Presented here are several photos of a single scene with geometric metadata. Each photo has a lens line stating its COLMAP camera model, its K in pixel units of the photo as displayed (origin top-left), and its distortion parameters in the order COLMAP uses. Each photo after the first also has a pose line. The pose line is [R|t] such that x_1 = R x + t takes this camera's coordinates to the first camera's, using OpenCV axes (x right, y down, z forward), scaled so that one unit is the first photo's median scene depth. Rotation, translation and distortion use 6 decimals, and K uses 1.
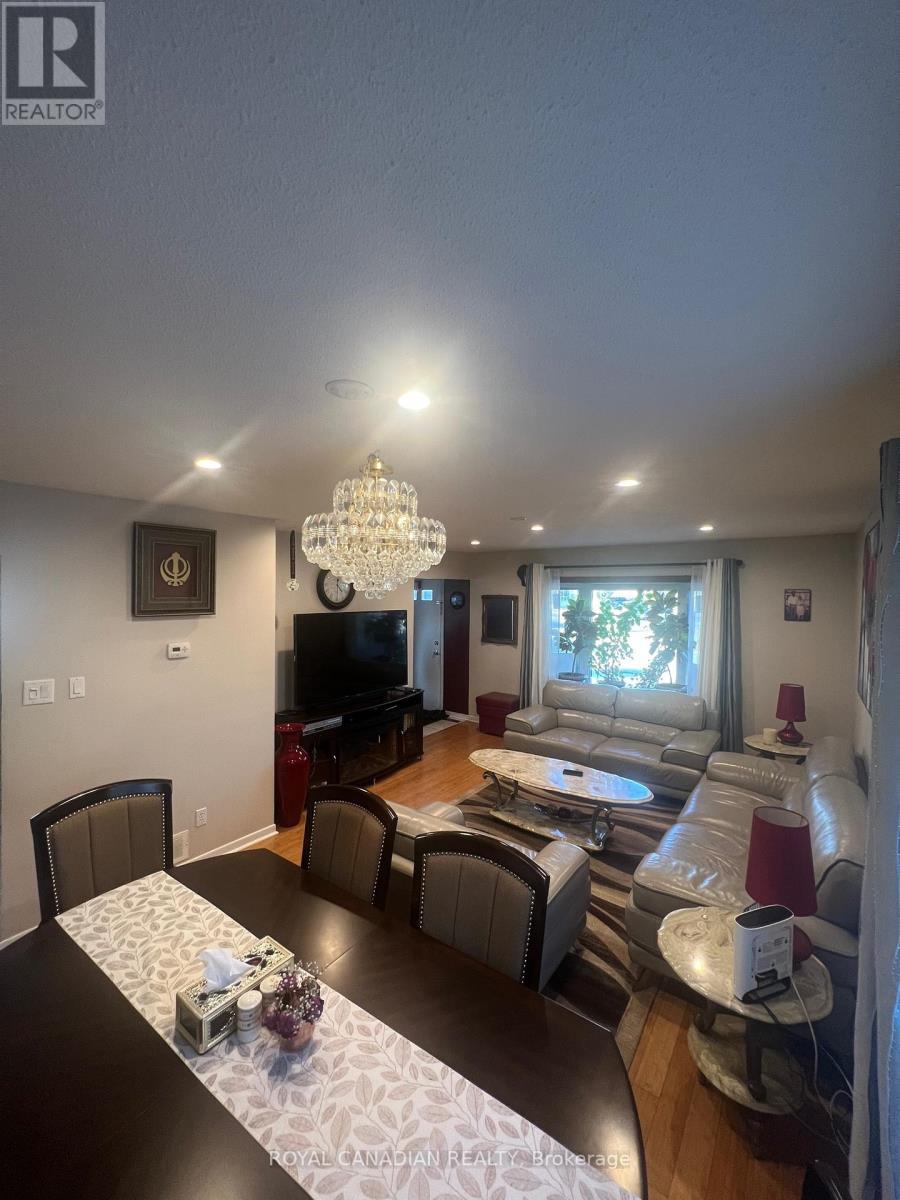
lens RADIAL K [[483.2, 0, 449.8], [0, 483.2, 598.5], [0, 0, 1]] dist [0.001418, 0.000178]
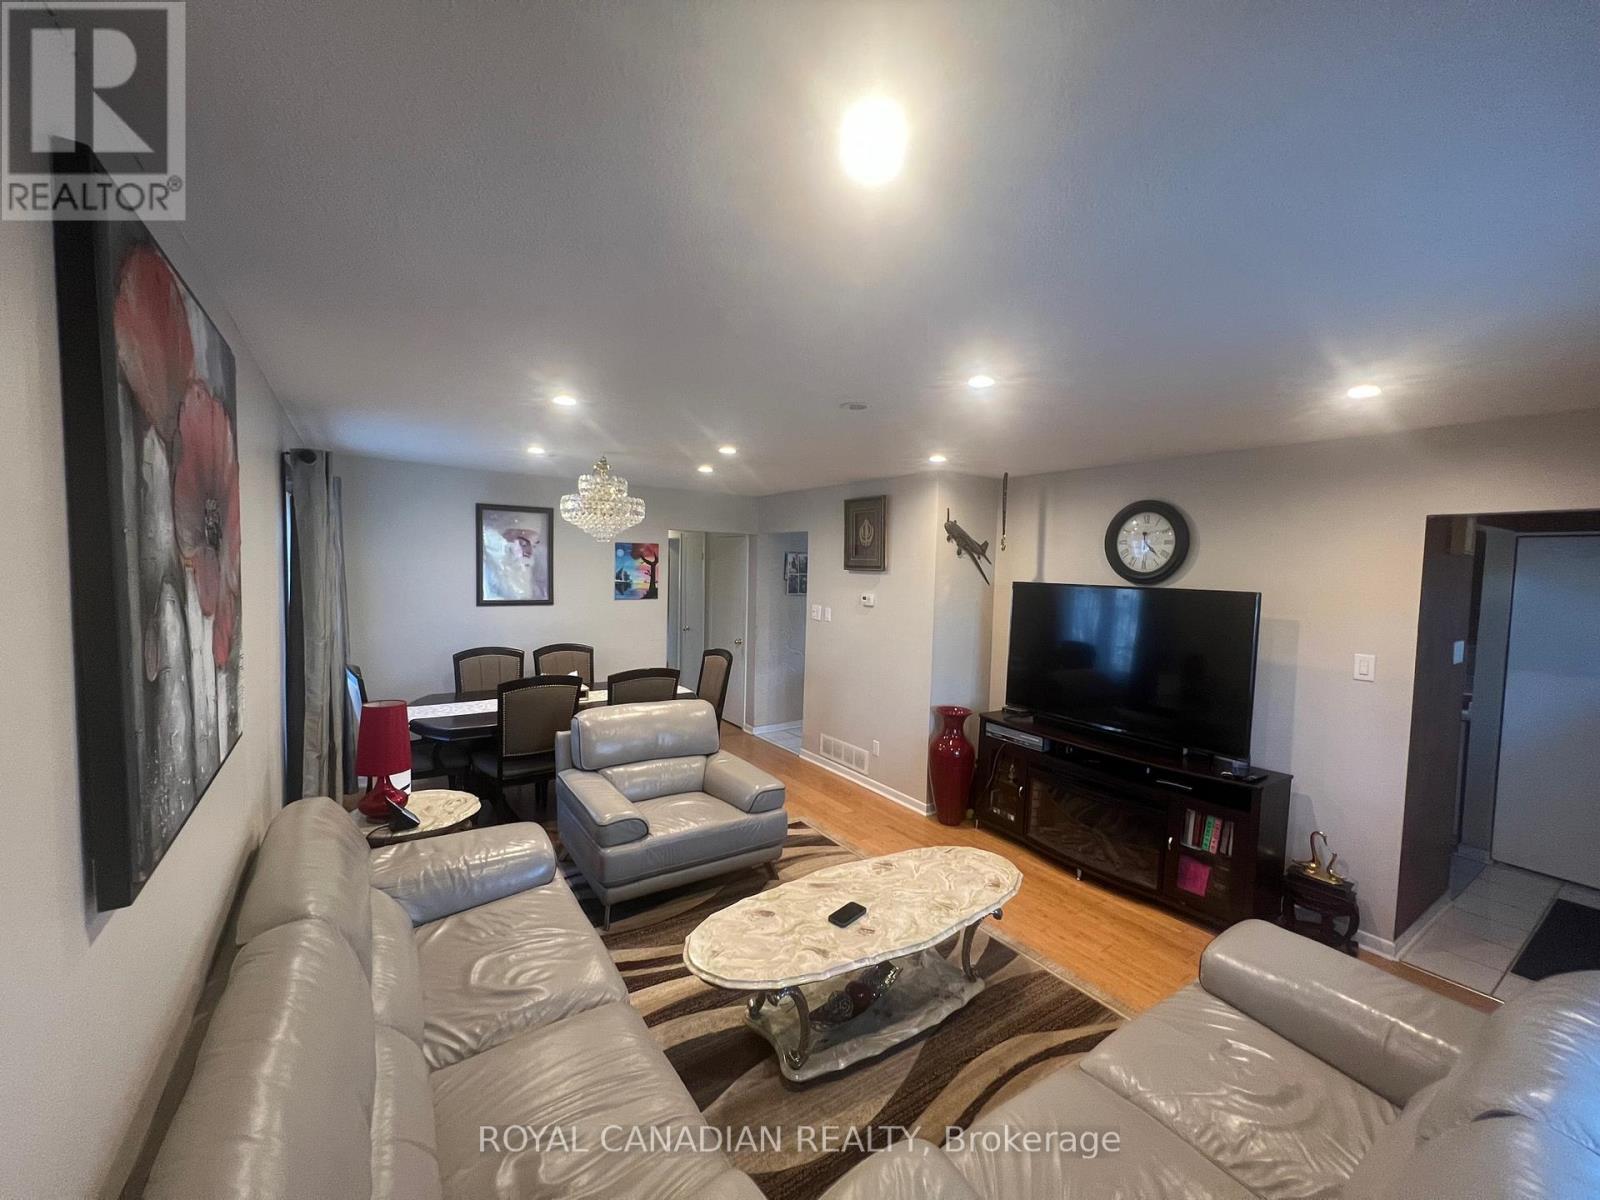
lens RADIAL K [[644.2, 0, 799.7], [0, 644.2, 600.0], [0, 0, 1]] dist [0.001418, 0.000178]
pose [[-0.327277, 0.035191, -0.944273, 0.766570], [-0.044545, 0.997621, 0.052618, 0.022944], [0.943878, 0.059284, -0.324931, 1.027663]]
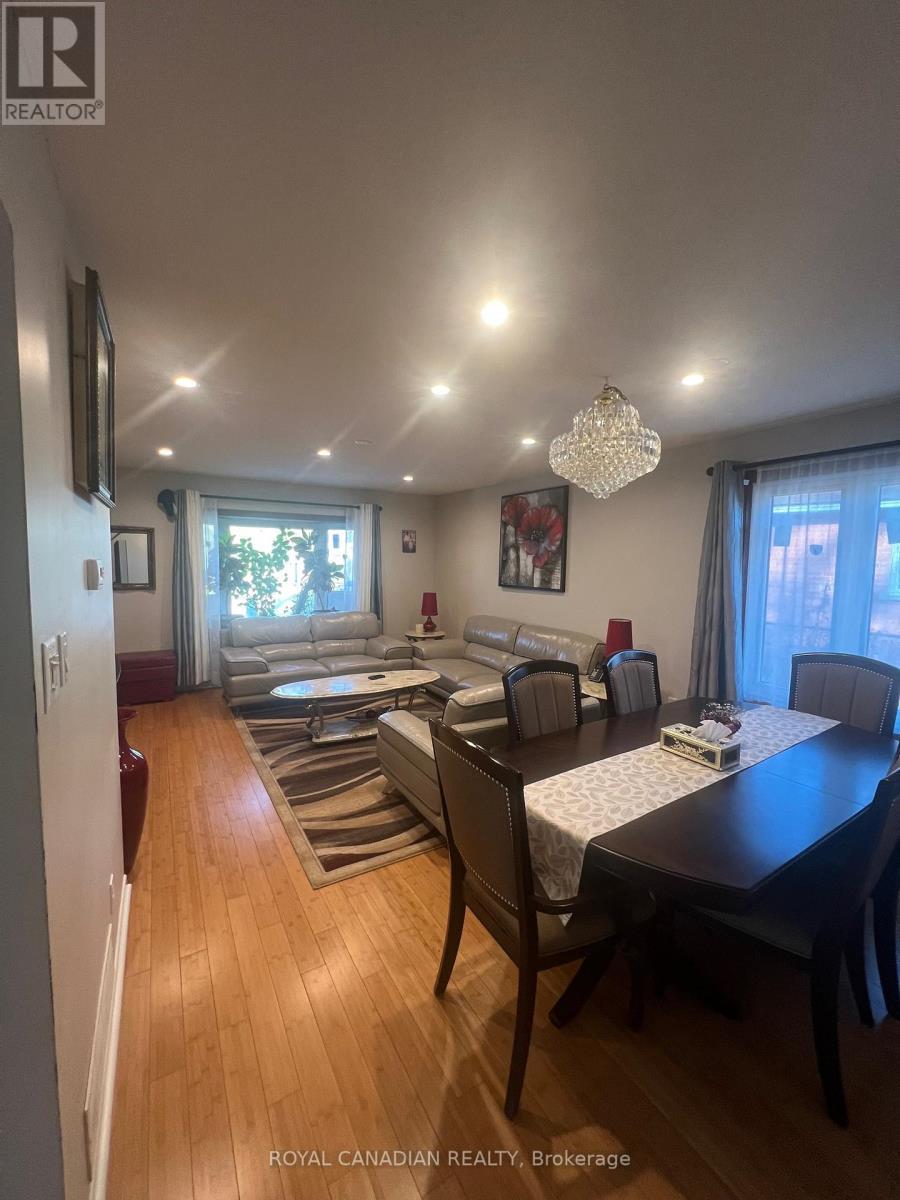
lens RADIAL K [[483.2, 0, 450.1], [0, 483.2, 595.8], [0, 0, 1]] dist [0.001418, 0.000178]
pose [[0.372229, -0.071482, 0.925384, -0.660829], [0.003203, 0.997123, 0.075735, 0.073586], [-0.928135, -0.025227, 0.371387, 0.374496]]
